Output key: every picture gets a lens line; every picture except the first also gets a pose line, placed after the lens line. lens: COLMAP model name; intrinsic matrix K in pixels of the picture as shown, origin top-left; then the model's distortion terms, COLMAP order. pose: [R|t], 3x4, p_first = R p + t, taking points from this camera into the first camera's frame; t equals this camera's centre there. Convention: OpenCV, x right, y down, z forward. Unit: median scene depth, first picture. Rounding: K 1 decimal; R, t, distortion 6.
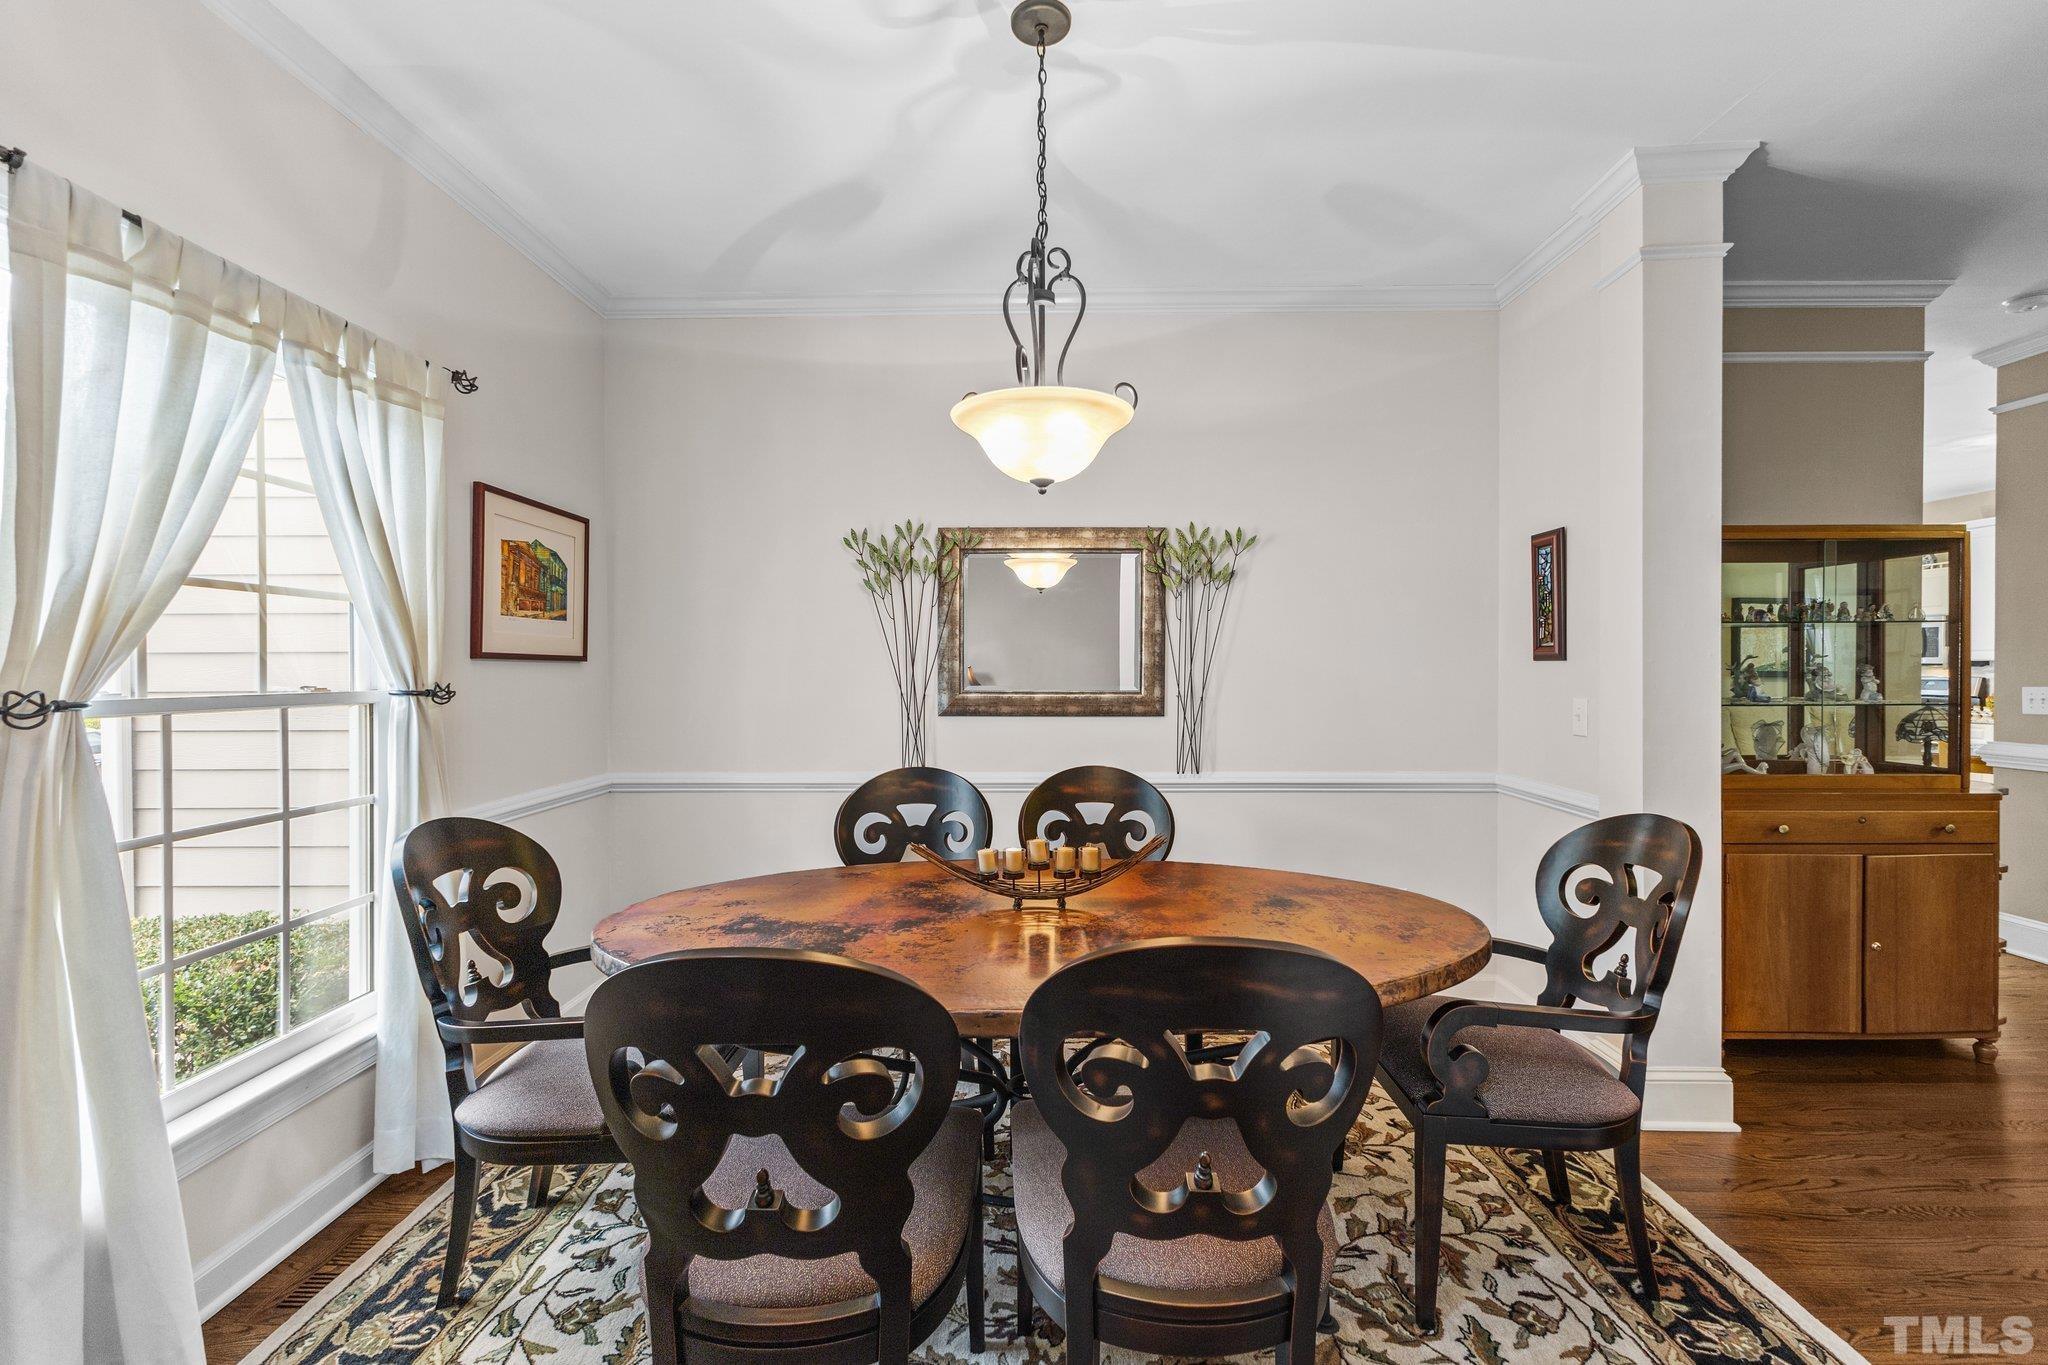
lens RADIAL K [[876.9, 0, 1031.9], [0, 876.9, 668.4], [0, 0, 1]] dist [0.001072, -0.000631]
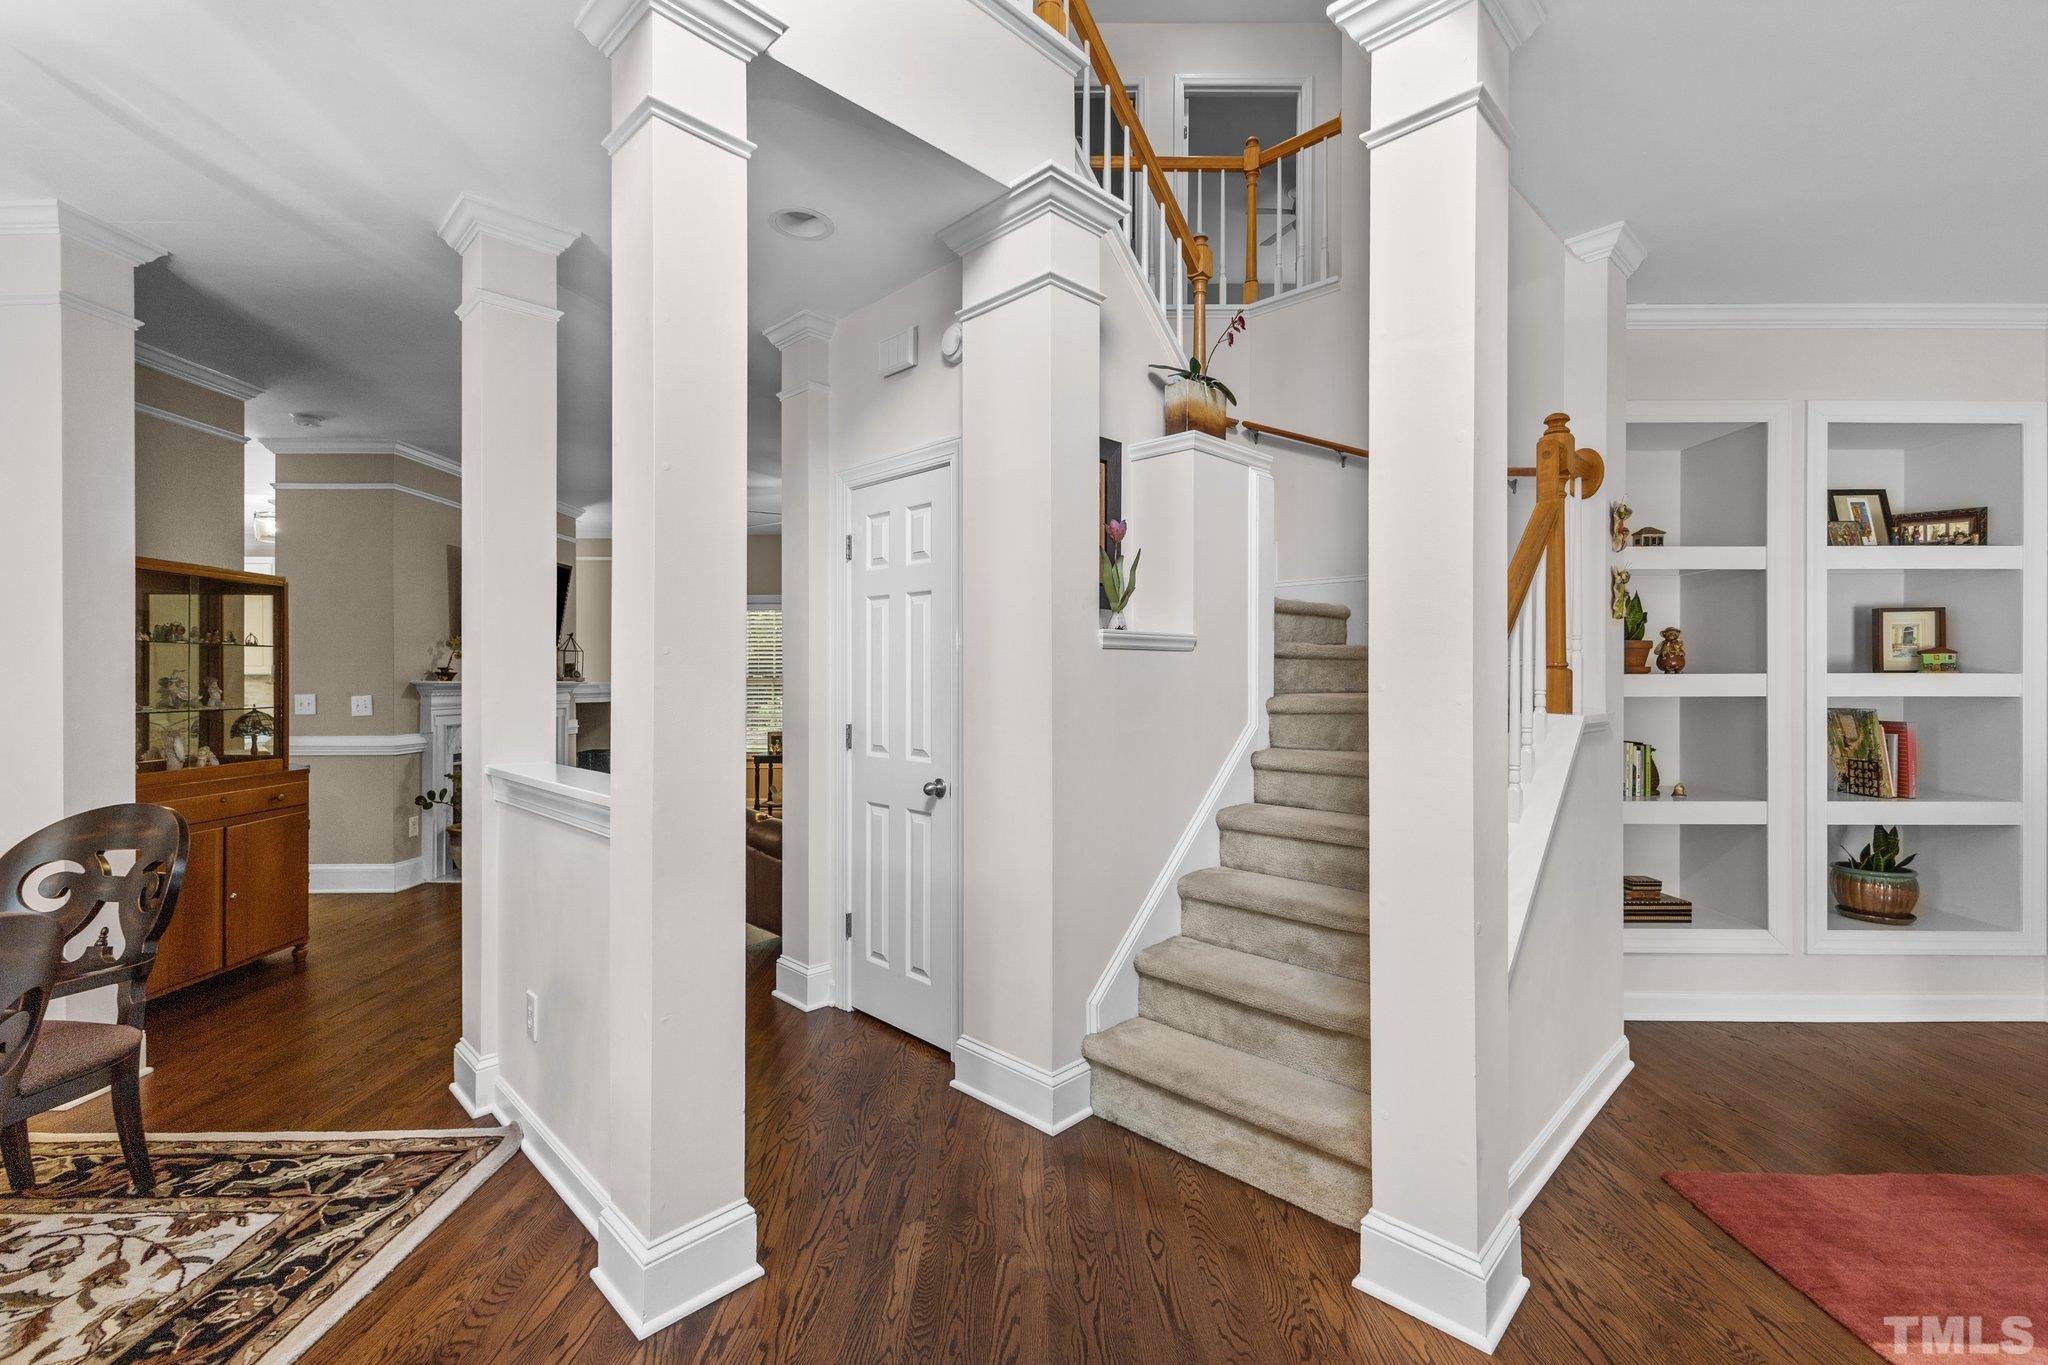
lens RADIAL K [[887.8, 0, 1028.6], [0, 887.8, 676.8], [0, 0, 1]] dist [0.005174, -0.000163]
pose [[-0.025101, -0.001324, 0.999684, -0.496085], [0.005620, 0.999983, 0.001465, -0.002382], [-0.999669, 0.005655, -0.025094, -0.184096]]
